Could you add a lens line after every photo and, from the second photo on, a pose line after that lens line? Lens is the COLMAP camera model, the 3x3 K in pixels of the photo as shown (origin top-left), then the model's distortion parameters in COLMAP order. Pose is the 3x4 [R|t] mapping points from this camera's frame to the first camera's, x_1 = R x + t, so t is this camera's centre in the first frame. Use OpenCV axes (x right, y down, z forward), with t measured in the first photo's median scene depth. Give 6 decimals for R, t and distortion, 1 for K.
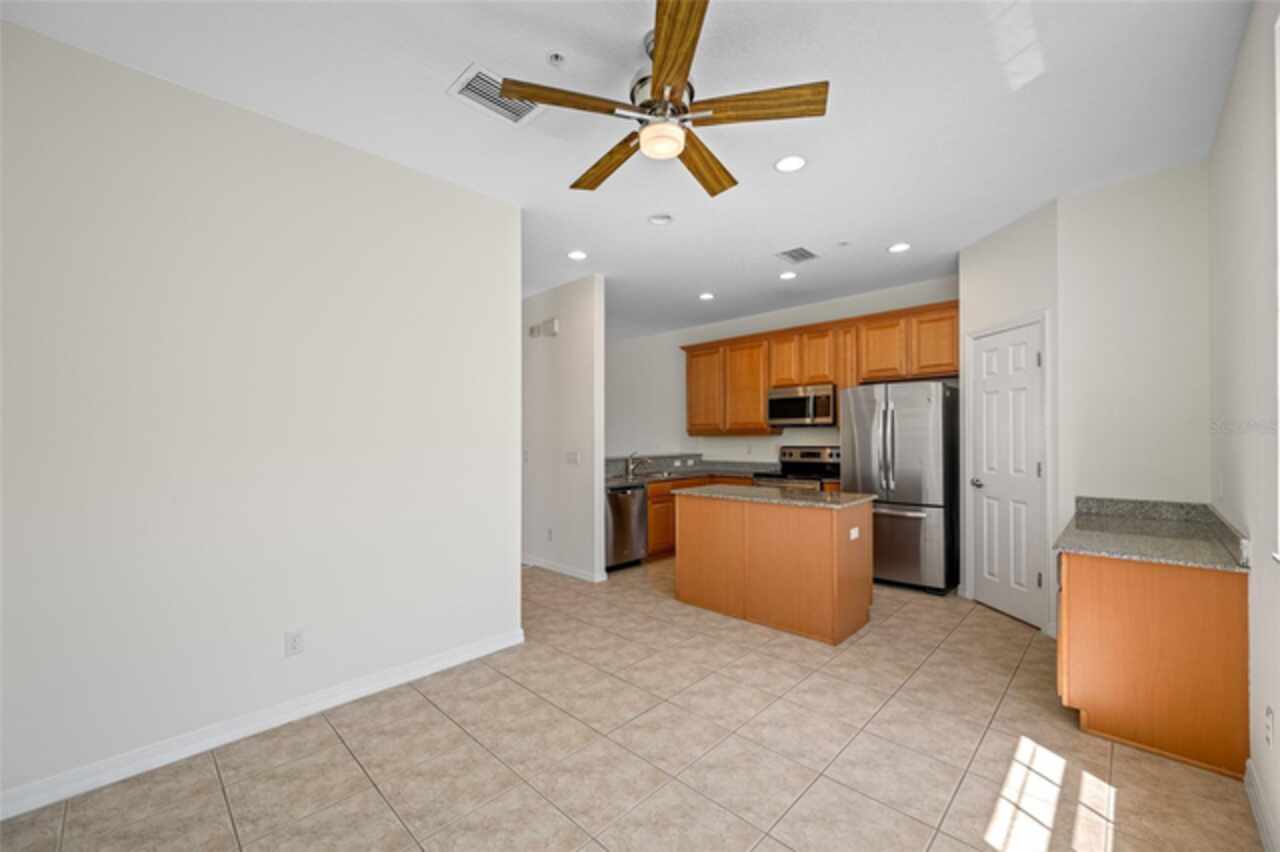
lens RADIAL K [[499.1, 0, 606.9], [0, 499.1, 447.2], [0, 0, 1]] dist [-0.001633, 0.000119]
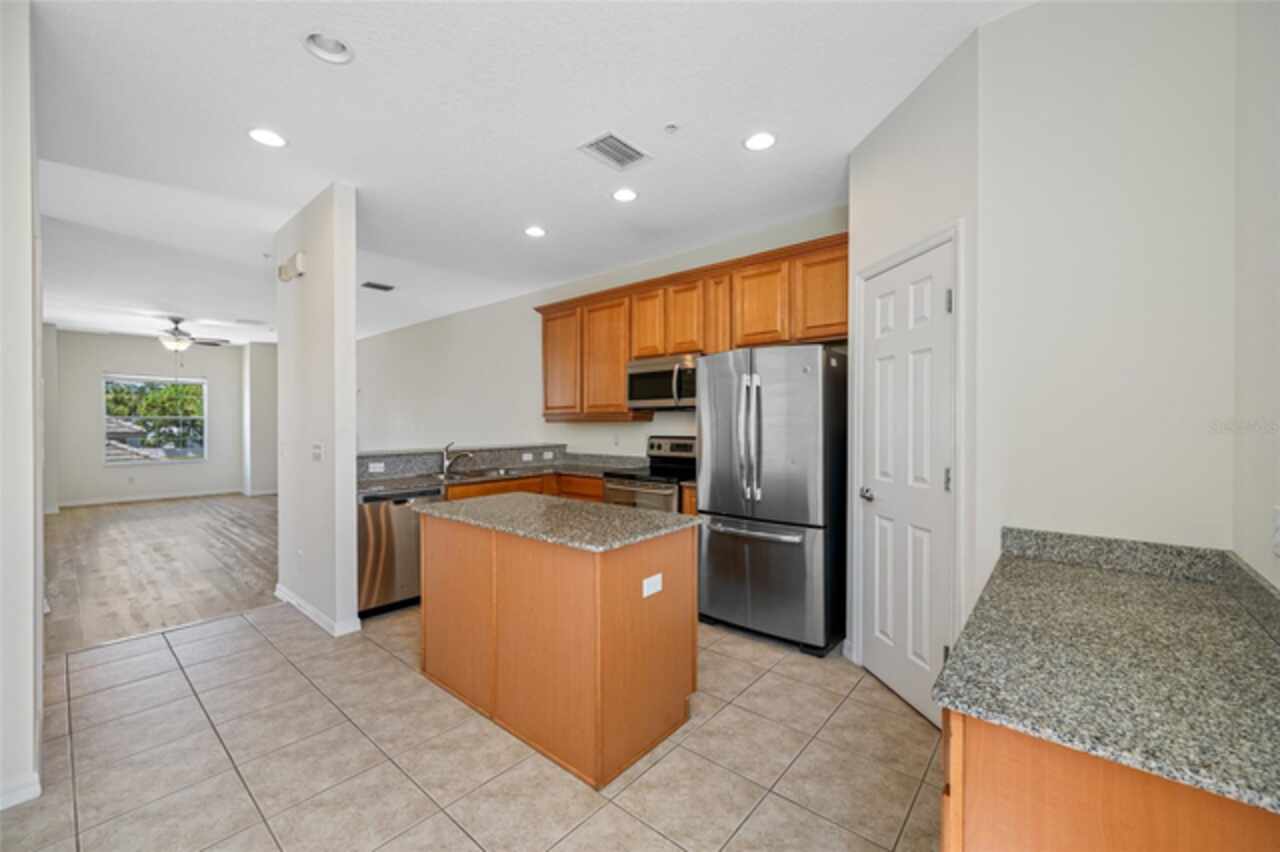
lens RADIAL K [[506.6, 0, 603.4], [0, 506.6, 430.2], [0, 0, 1]] dist [0.016630, -0.000467]
pose [[0.998643, 0.006754, 0.051646, 0.258168], [-0.006456, 0.999962, -0.005922, -0.006124], [-0.051684, 0.005581, 0.998648, 0.245331]]
